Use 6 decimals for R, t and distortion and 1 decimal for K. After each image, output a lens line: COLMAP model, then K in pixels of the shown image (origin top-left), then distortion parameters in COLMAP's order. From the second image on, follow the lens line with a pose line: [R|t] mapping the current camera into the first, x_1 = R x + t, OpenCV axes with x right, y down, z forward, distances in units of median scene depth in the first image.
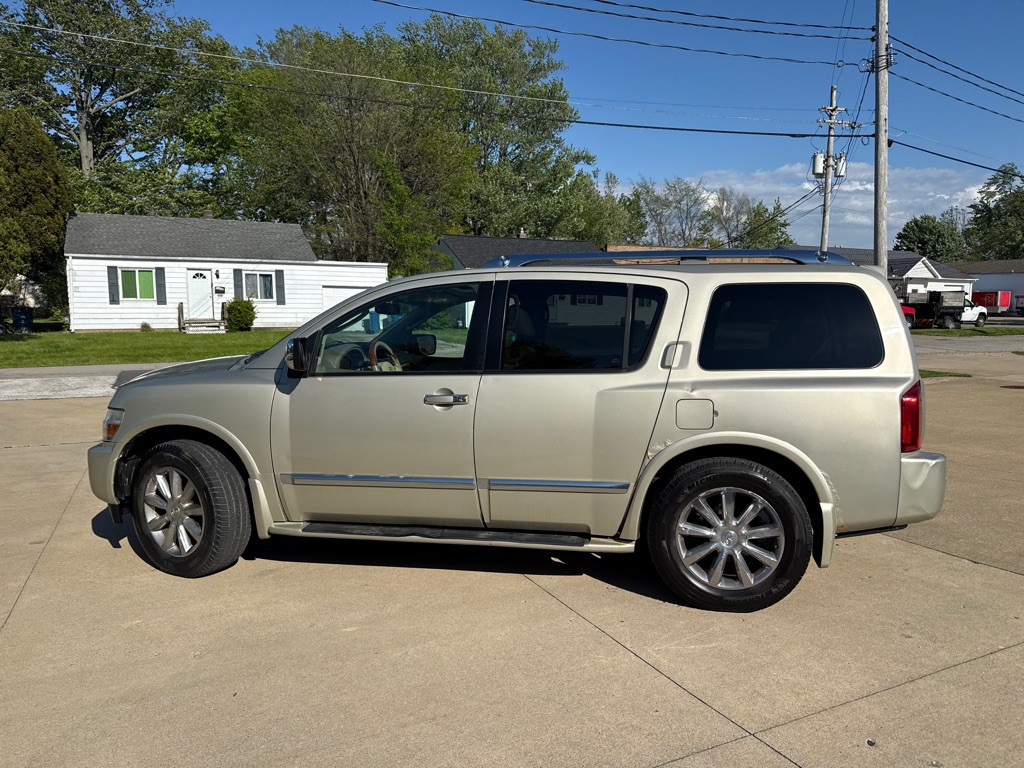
lens RADIAL K [[736.7, 0, 513.1], [0, 736.7, 405.7], [0, 0, 1]] dist [0.007104, -0.008412]
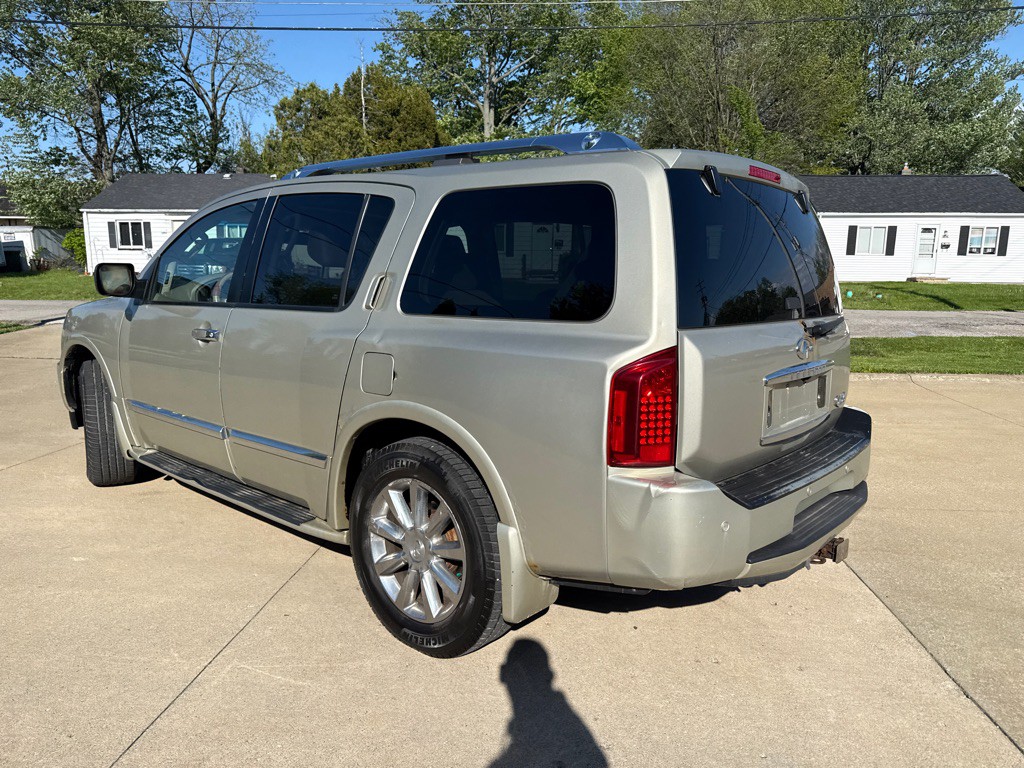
lens RADIAL K [[736.7, 0, 513.1], [0, 736.7, 405.7], [0, 0, 1]] dist [0.007104, -0.008412]
pose [[0.854318, 0.110183, -0.507938, 0.675438], [-0.081266, 0.993569, 0.078843, -0.022279], [0.513358, -0.026079, 0.857778, 0.411603]]
